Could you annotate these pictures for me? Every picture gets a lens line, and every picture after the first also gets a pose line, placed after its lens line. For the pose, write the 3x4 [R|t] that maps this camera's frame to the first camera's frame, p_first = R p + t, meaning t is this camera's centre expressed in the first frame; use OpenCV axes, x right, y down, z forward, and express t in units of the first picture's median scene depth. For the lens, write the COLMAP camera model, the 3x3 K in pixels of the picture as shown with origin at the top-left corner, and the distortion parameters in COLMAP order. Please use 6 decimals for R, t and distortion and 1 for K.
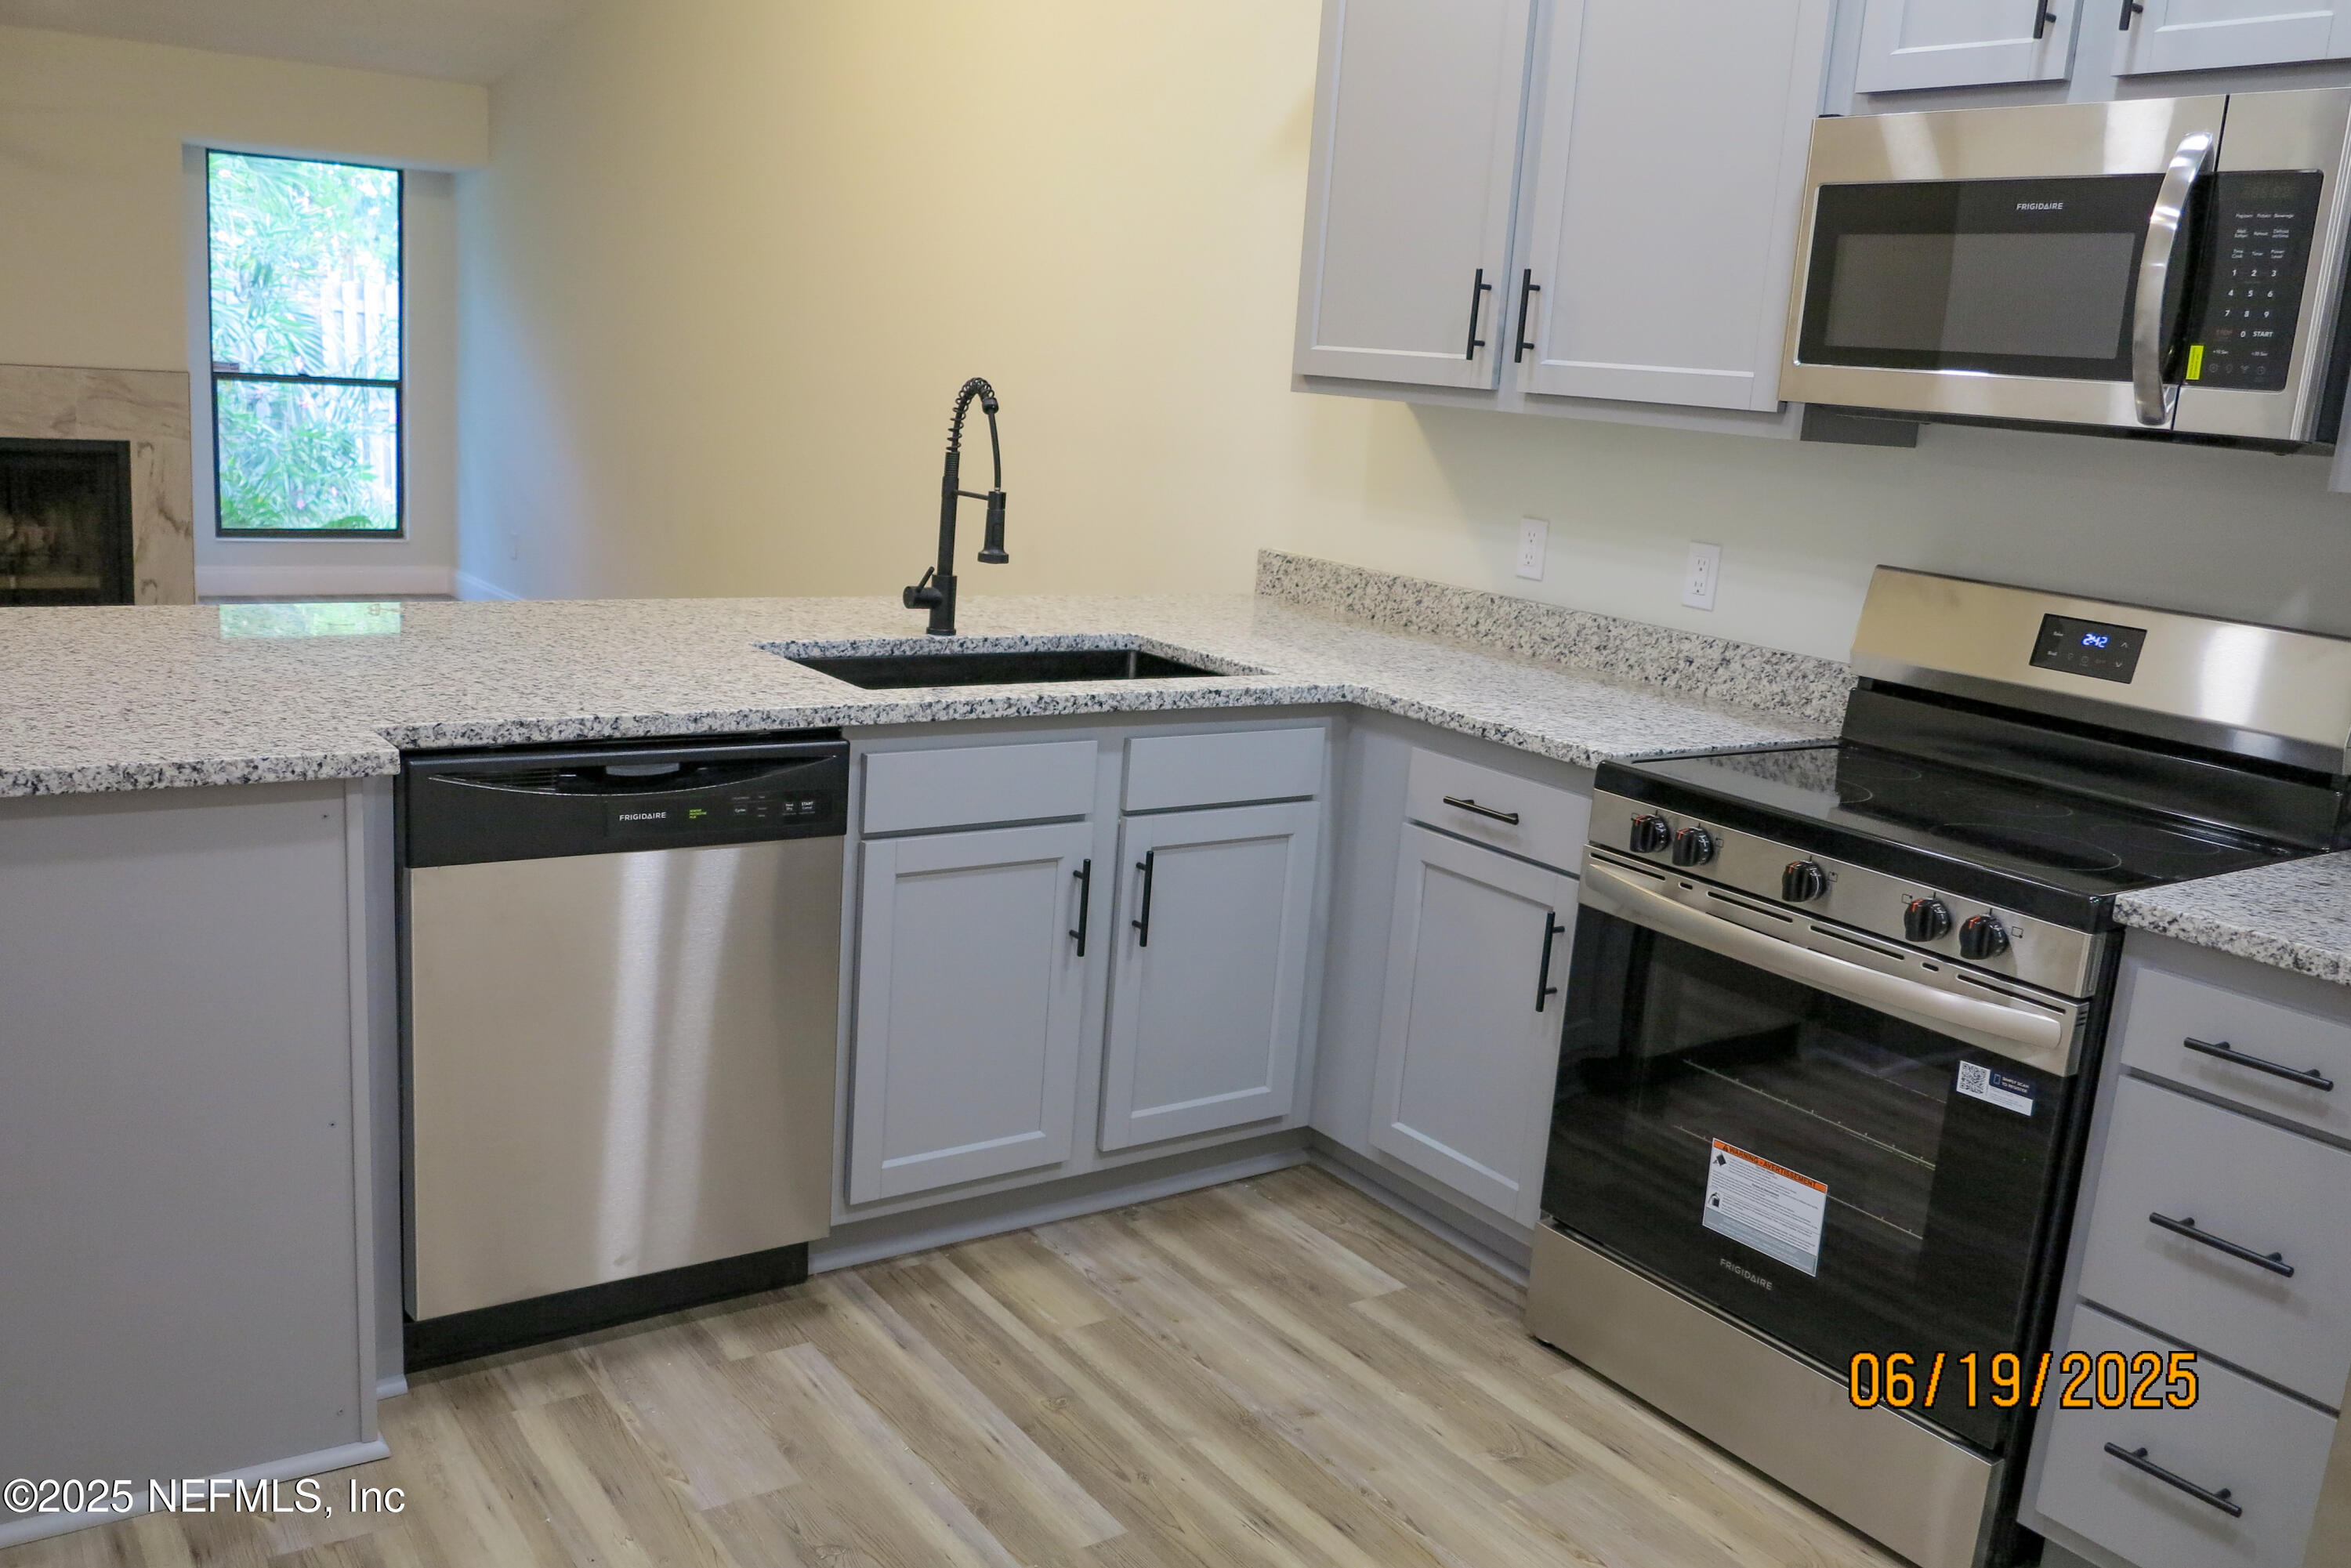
lens RADIAL K [[1937.8, 0, 1162.9], [0, 1937.8, 791.5], [0, 0, 1]] dist [-0.047626, 0.017517]
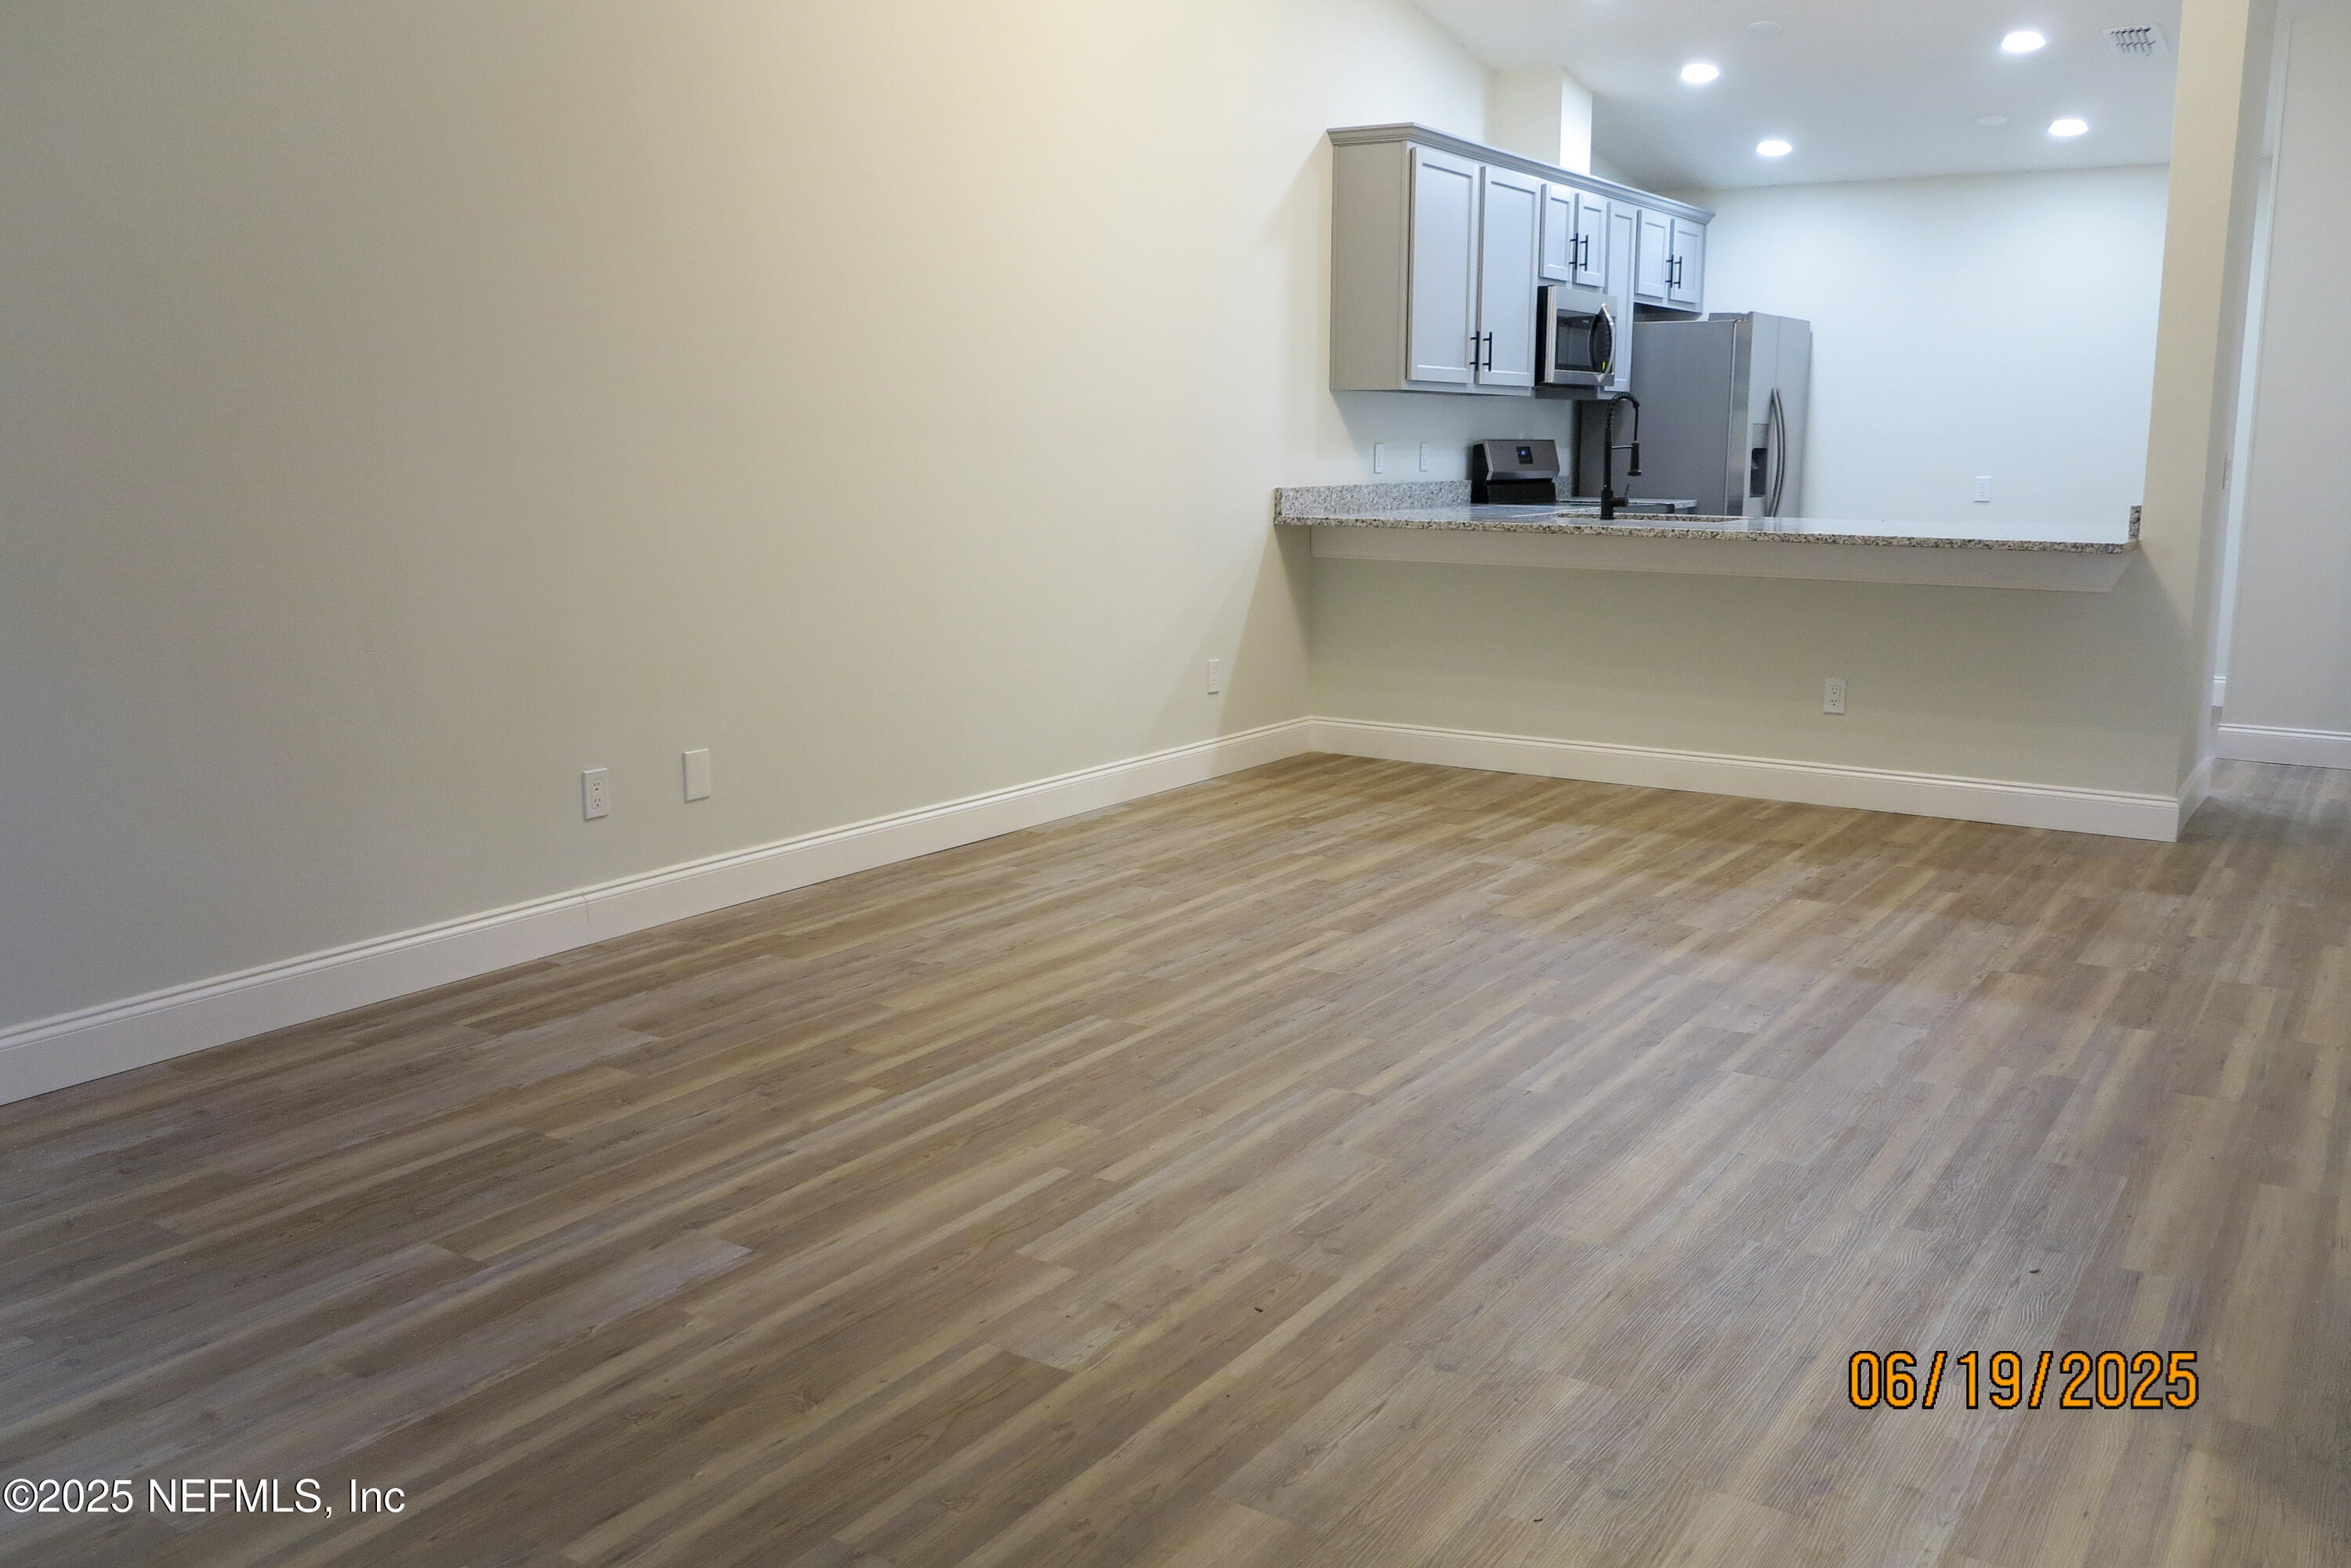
lens RADIAL K [[1937.8, 0, 1172.6], [0, 1937.8, 790.3], [0, 0, 1]] dist [-0.047626, 0.017517]
pose [[-0.361951, -0.241710, 0.900315, -1.519205], [0.174293, 0.931221, 0.320078, -0.449555], [-0.915759, 0.272771, -0.294928, 1.731647]]
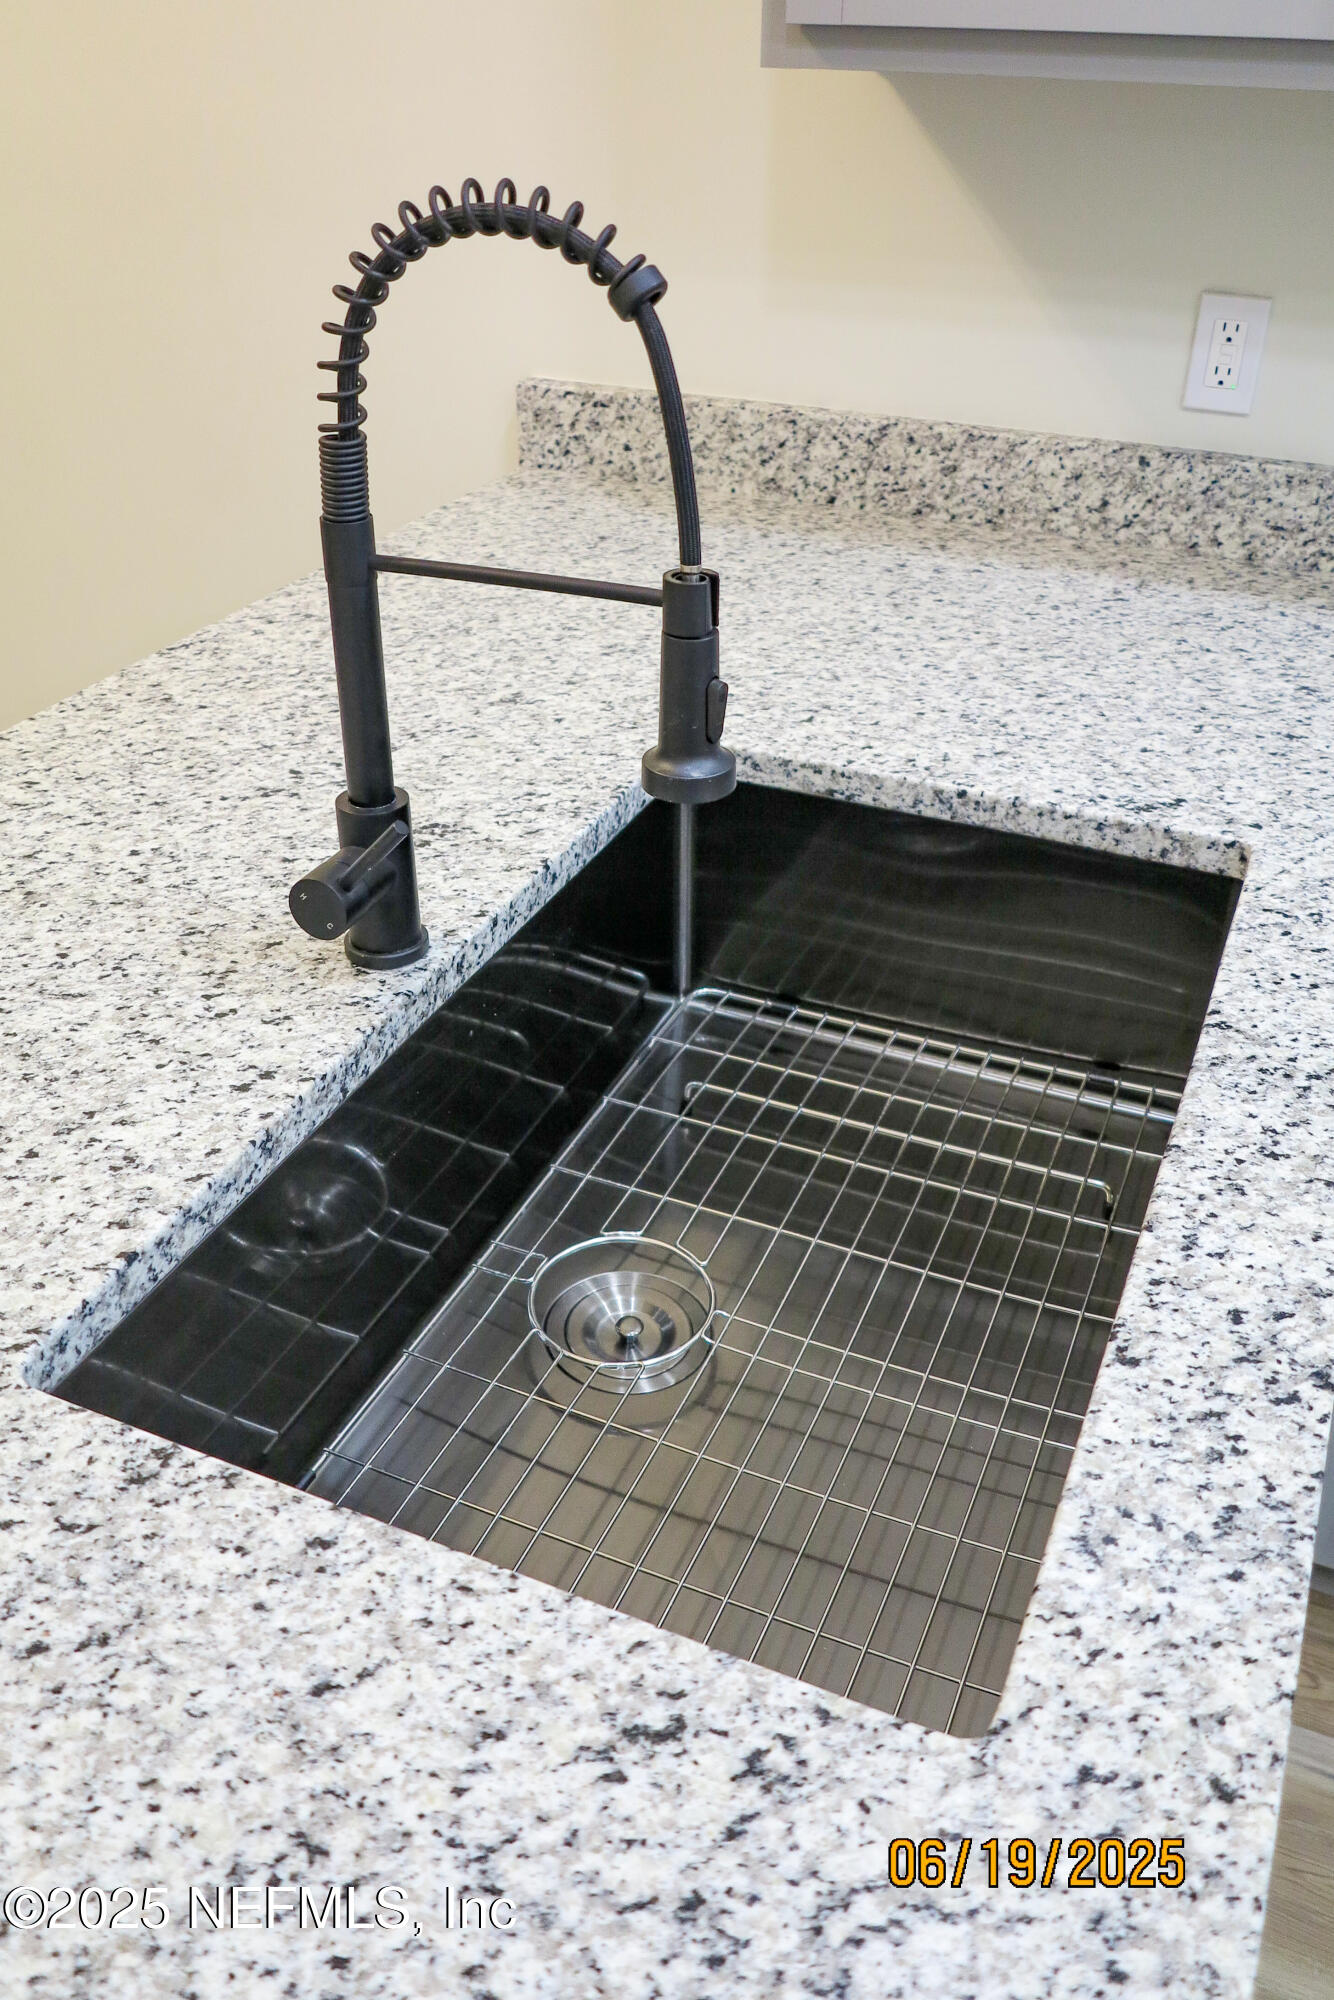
lens RADIAL K [[1648.5, 0, 661.0], [0, 1648.5, 1004.2], [0, 0, 1]] dist [-0.047626, 0.017517]
pose [[0.852691, -0.337792, 0.398517, -0.163364], [0.167959, 0.899593, 0.403140, -0.155580], [-0.494680, -0.276819, 0.823810, 0.598448]]
